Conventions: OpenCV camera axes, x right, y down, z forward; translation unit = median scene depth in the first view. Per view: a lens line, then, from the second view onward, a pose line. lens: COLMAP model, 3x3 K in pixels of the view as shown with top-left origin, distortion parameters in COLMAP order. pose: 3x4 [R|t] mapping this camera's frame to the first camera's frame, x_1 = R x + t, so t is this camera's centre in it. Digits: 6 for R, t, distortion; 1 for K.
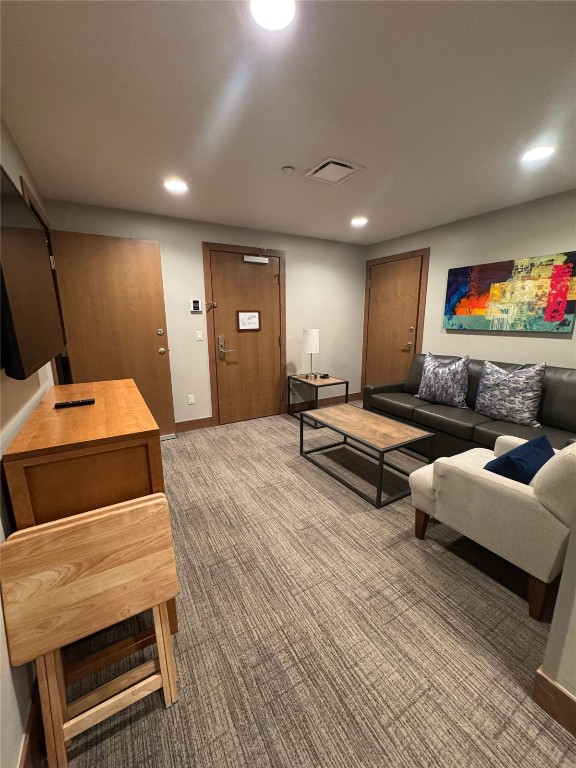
lens RADIAL K [[308.5, 0, 288.0], [0, 308.5, 384.0], [0, 0, 1]] dist [-0.001393, -0.000224]
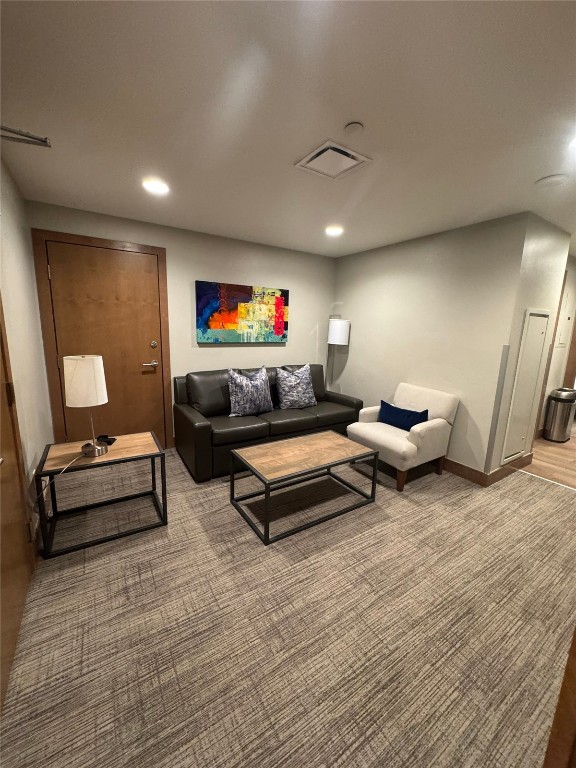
lens RADIAL K [[311.4, 0, 289.9], [0, 311.4, 382.2], [0, 0, 1]] dist [0.000087, 0.000238]
pose [[-0.049188, -0.174748, 0.983384, -0.661196], [0.183202, 0.966292, 0.180875, -0.258383], [-0.981844, 0.189055, -0.015516, 1.071534]]
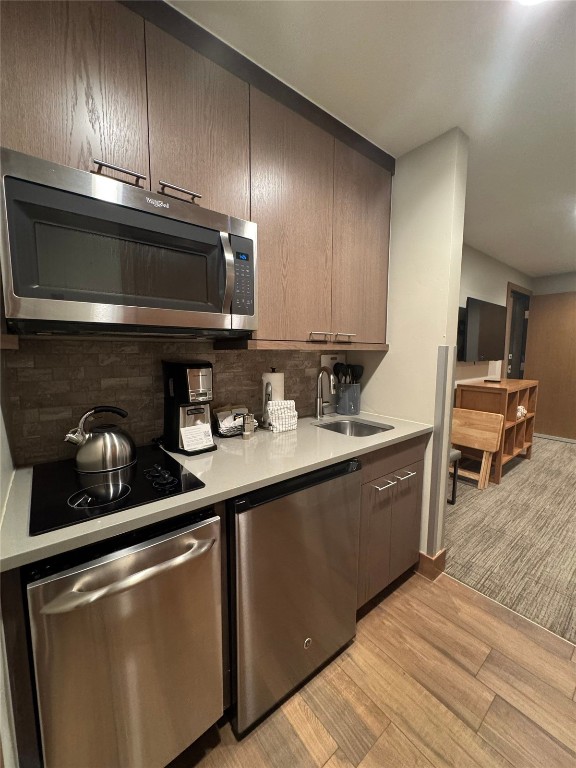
lens RADIAL K [[307.8, 0, 288.0], [0, 307.8, 384.0], [0, 0, 1]] dist [-0.001746, 0.000285]
pose [[0.140923, 0.115523, -0.983257, 0.796158], [-0.218339, 0.972341, 0.082947, 0.134168], [0.965644, 0.202994, 0.162249, -0.503626]]
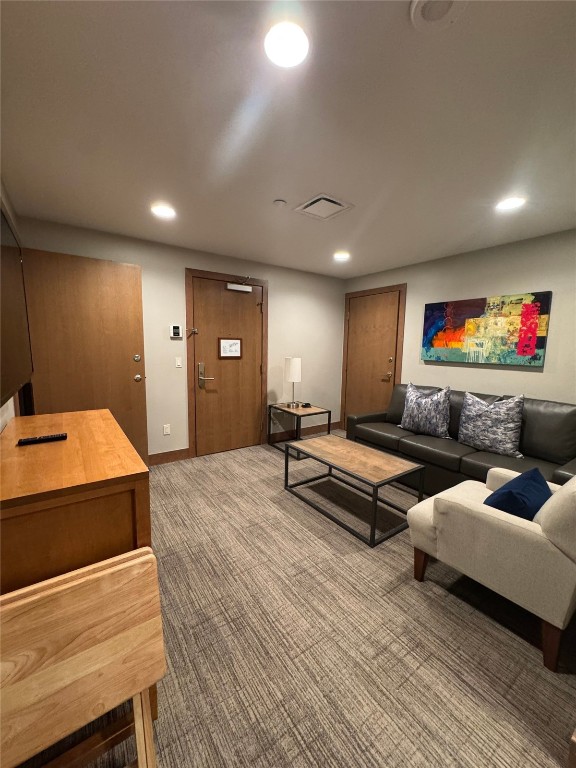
lens RADIAL K [[307.8, 0, 288.0], [0, 307.8, 384.0], [0, 0, 1]] dist [-0.001746, 0.000285]
pose [[0.995637, 0.012053, 0.092533, -0.050465], [-0.003939, 0.996167, -0.087382, -0.010693], [-0.093232, 0.086636, 0.991868, 0.038260]]
